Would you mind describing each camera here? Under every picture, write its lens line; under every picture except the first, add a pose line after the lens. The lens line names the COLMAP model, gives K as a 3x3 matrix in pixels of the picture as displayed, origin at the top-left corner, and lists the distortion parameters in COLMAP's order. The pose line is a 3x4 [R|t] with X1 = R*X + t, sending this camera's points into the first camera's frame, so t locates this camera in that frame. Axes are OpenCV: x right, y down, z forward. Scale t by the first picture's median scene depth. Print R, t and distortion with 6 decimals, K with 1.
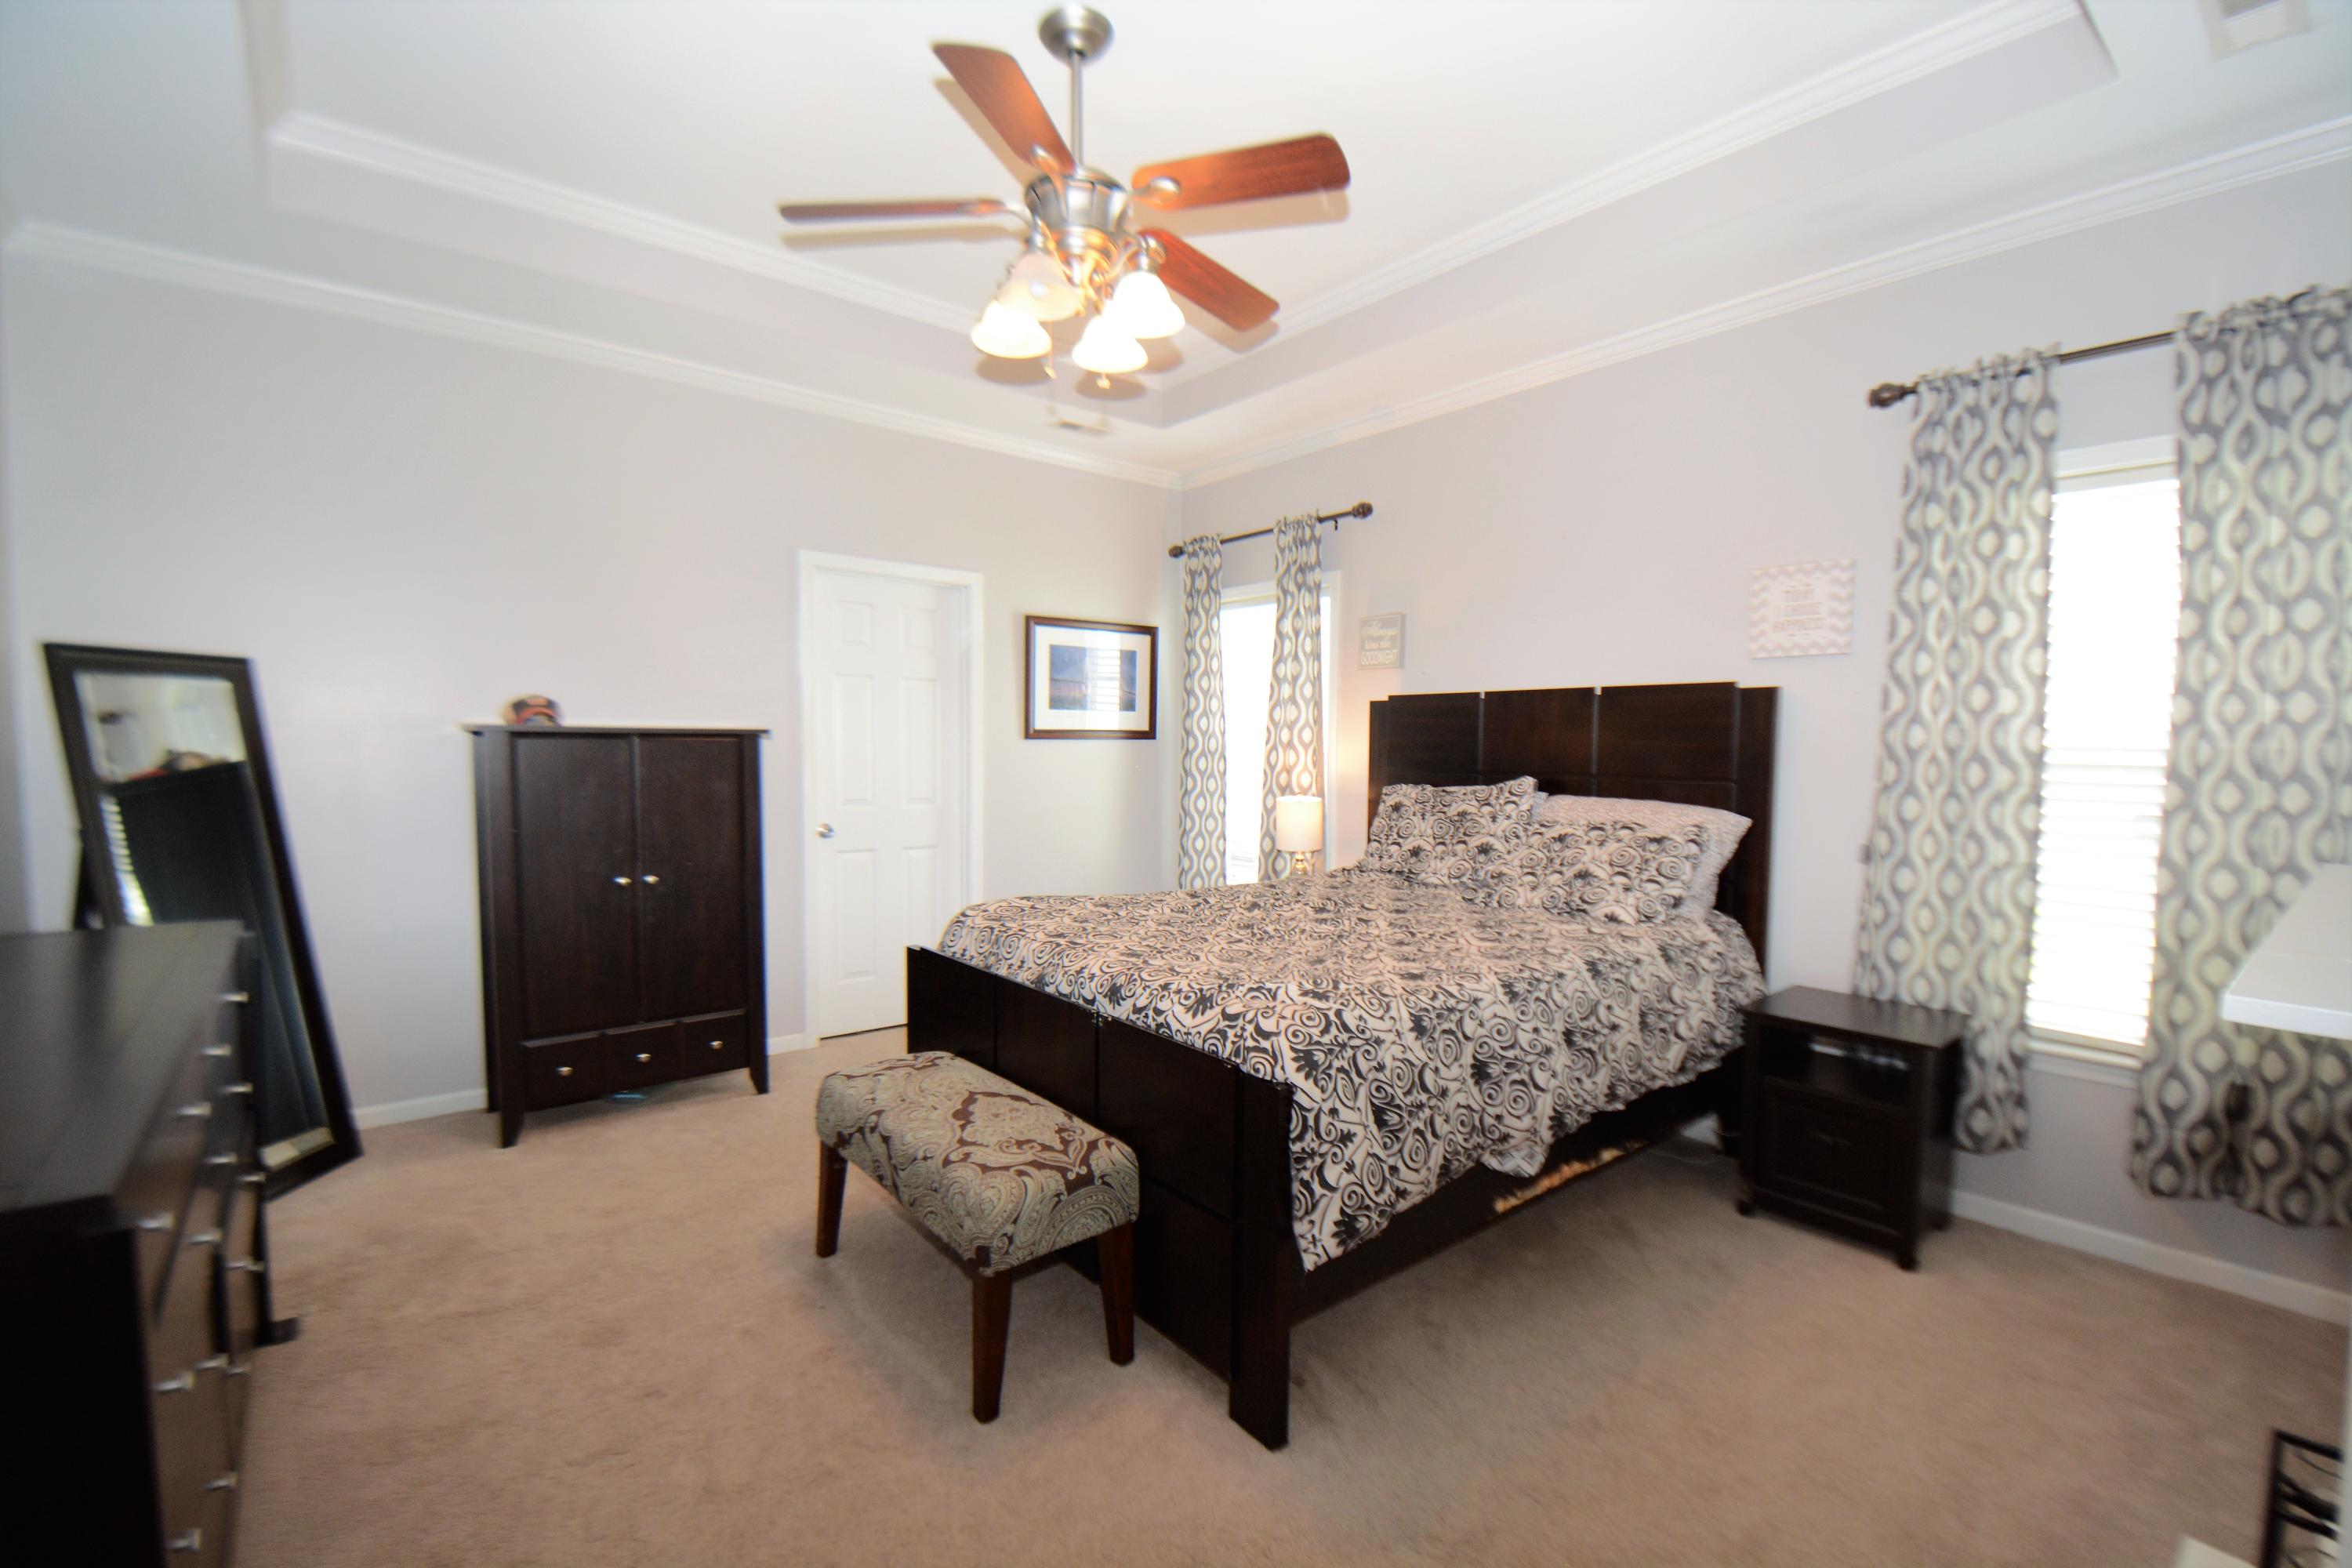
lens RADIAL K [[1020.3, 0, 1192.0], [0, 1020.3, 813.9], [0, 0, 1]] dist [0.003772, -0.014927]
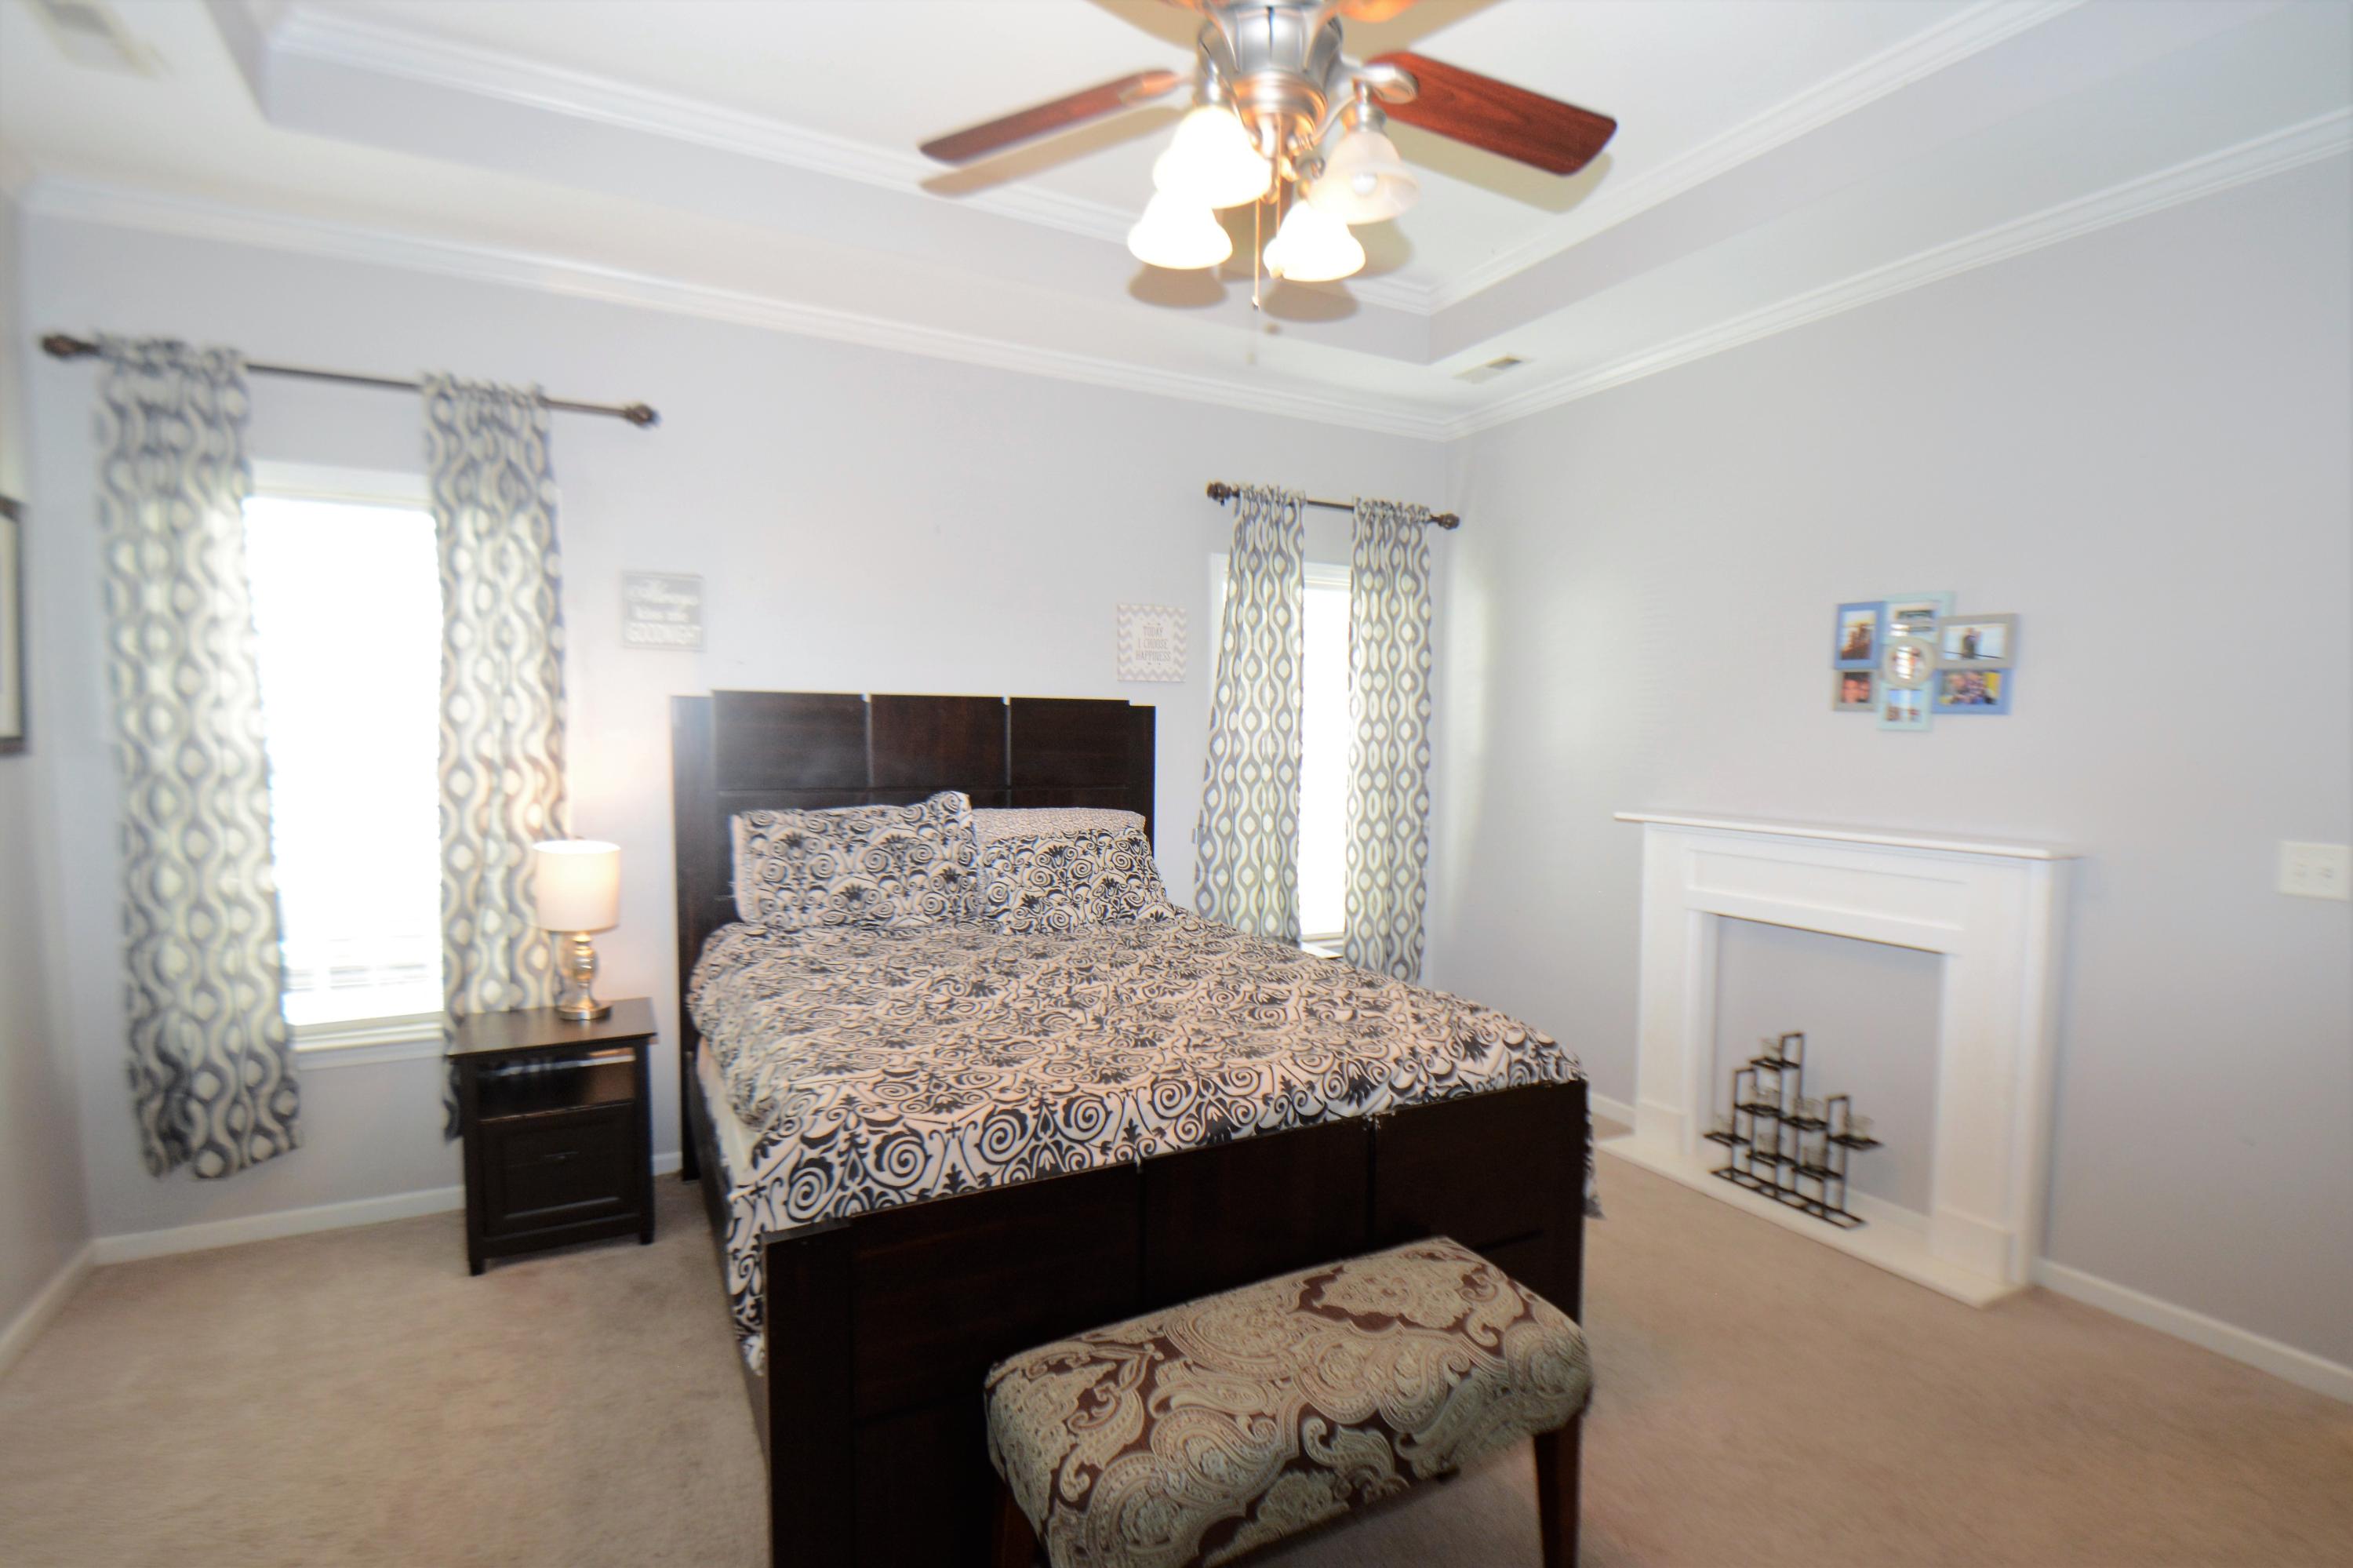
lens RADIAL K [[1106.0, 0, 1177.2], [0, 1106.0, 838.7], [0, 0, 1]] dist [-0.002299, -0.011552]
pose [[0.195767, -0.097912, 0.975750, -0.695974], [0.060702, 0.994305, 0.087595, -0.080173], [-0.978770, 0.042082, 0.200595, 0.700485]]
